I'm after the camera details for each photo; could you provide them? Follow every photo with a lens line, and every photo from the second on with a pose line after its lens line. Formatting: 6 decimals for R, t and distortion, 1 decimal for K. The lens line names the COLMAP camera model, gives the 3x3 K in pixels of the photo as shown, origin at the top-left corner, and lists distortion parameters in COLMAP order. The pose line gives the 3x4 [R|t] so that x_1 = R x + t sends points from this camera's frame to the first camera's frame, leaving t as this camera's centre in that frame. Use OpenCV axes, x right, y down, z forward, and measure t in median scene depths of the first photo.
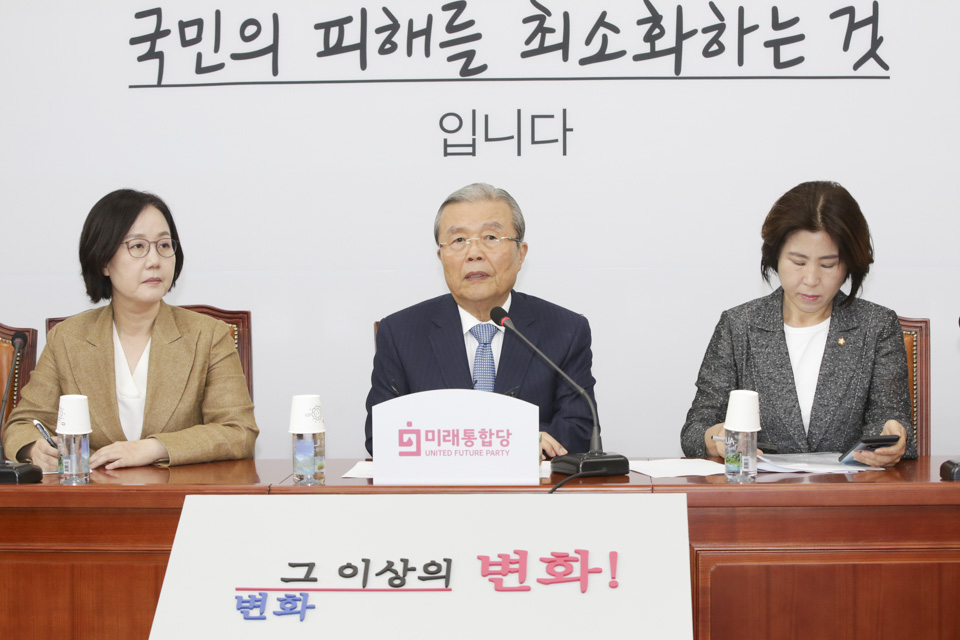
lens RADIAL K [[2245.6, 0, 480.0], [0, 2245.6, 320.0], [0, 0, 1]] dist [-0.318853, 0.278673]
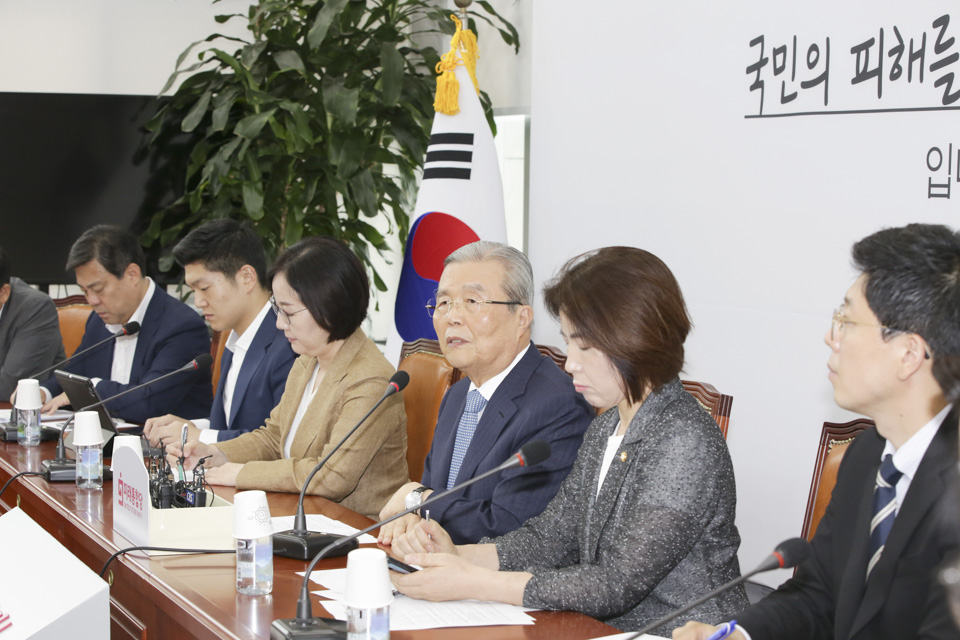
lens RADIAL K [[2035.3, 0, 479.8], [0, 2035.3, 292.7], [0, 0, 1]] dist [-0.399208, 0.428781]
pose [[0.439112, 0.064140, -0.896140, 0.597483], [-0.063625, 0.997164, 0.040194, -0.056817], [0.896176, 0.039367, 0.441948, 0.512583]]
